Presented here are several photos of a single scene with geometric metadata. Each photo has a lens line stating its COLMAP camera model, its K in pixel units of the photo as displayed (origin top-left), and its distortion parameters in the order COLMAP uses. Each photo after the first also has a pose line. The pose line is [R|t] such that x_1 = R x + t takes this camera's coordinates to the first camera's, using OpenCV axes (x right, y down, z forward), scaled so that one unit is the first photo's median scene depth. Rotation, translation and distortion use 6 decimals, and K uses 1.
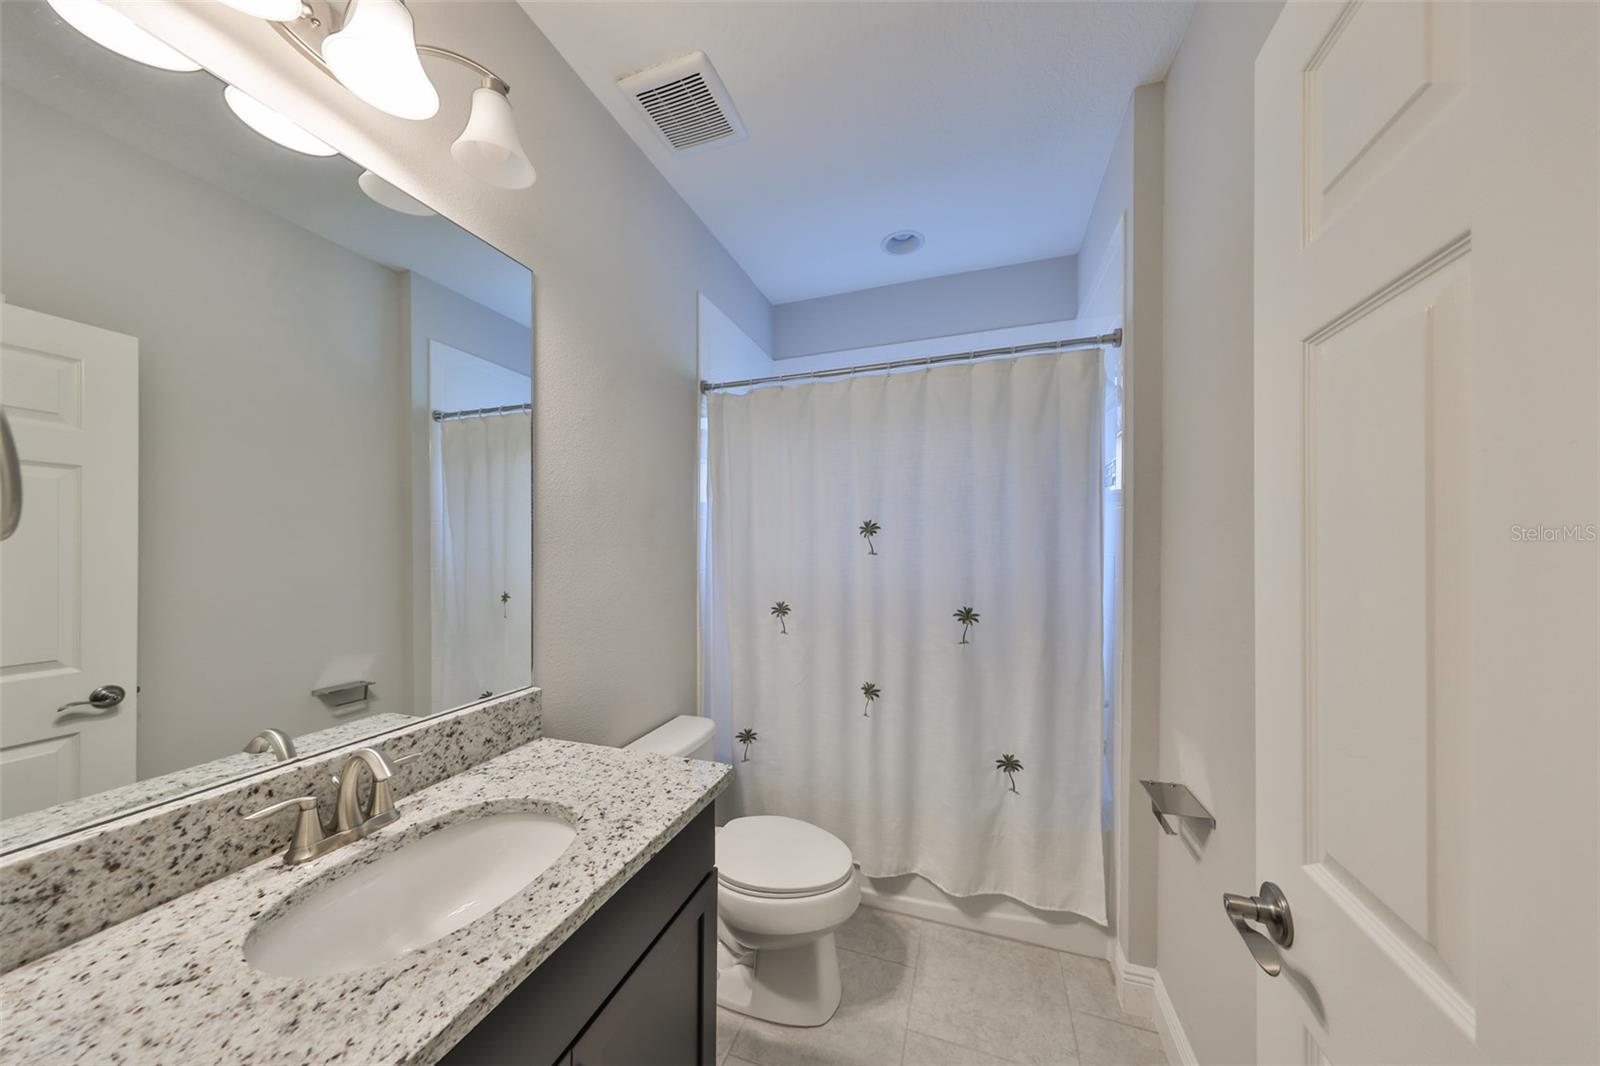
lens RADIAL K [[488.7, 0, 805.6], [0, 488.7, 540.7], [0, 0, 1]] dist [0.000880, 0.000092]
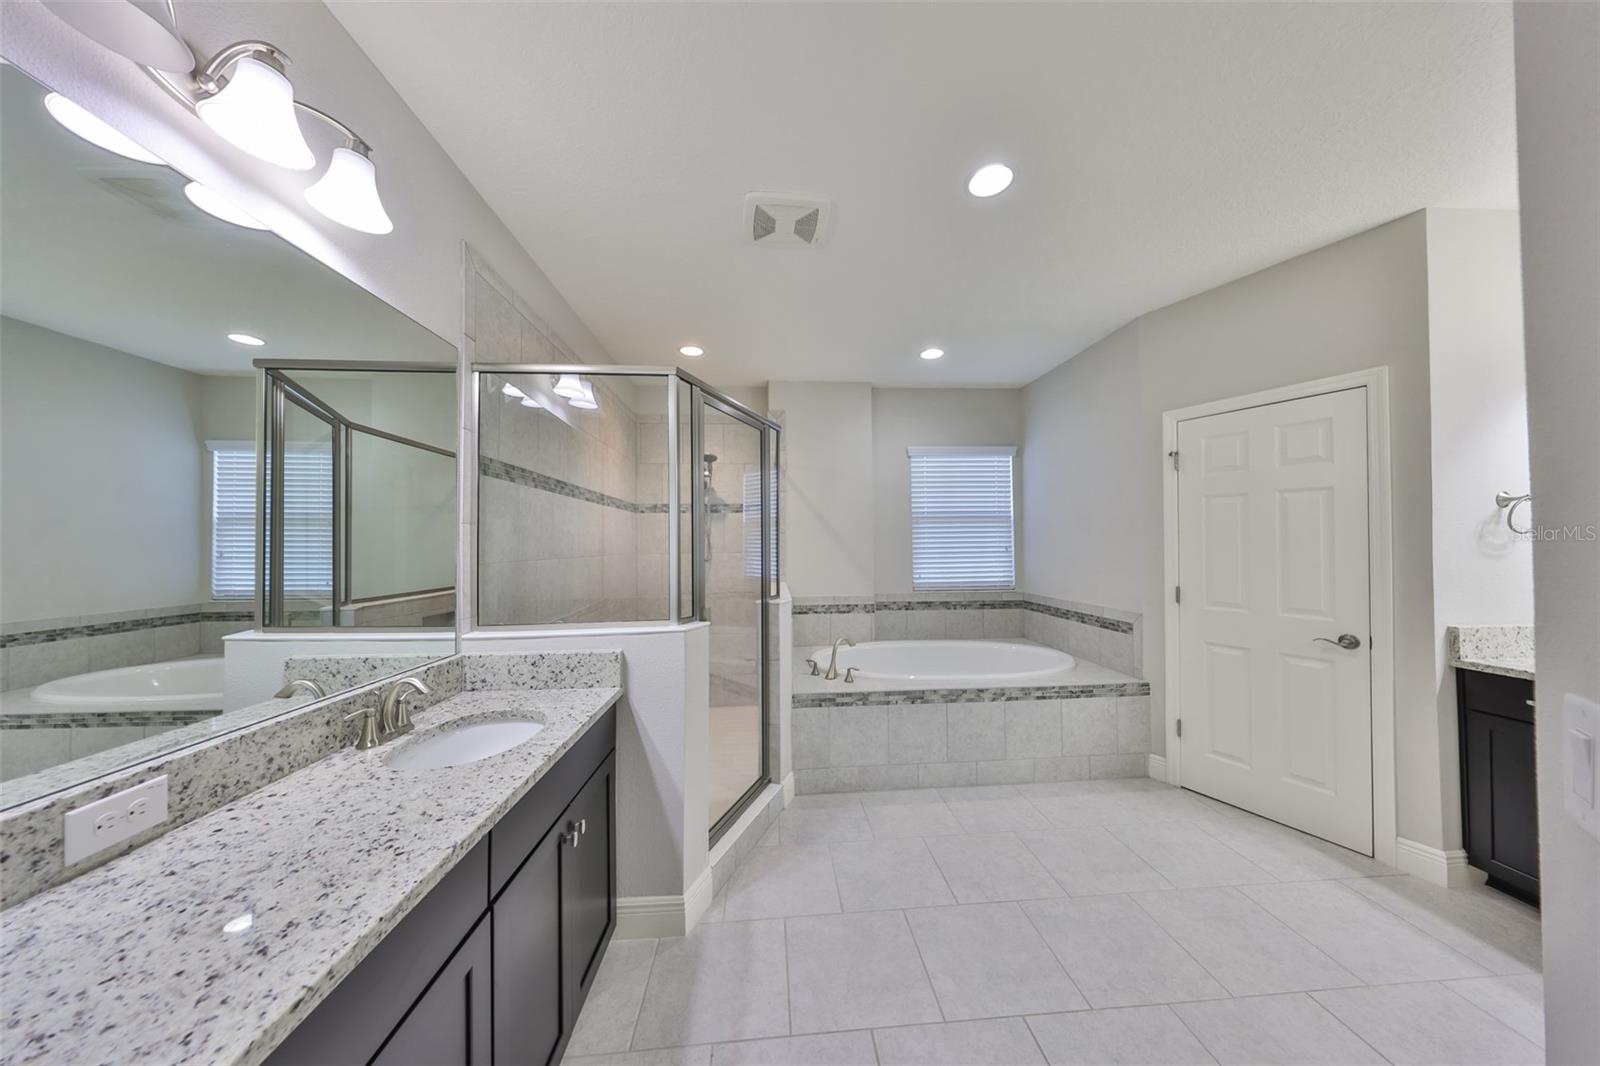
lens RADIAL K [[488.7, 0, 806.3], [0, 488.7, 539.6], [0, 0, 1]] dist [0.000880, 0.000092]
pose [[0.906965, 0.000106, 0.421207, -0.365254], [0.006091, 0.999892, -0.013366, 0.003653], [-0.421163, 0.014688, 0.906866, -0.958219]]
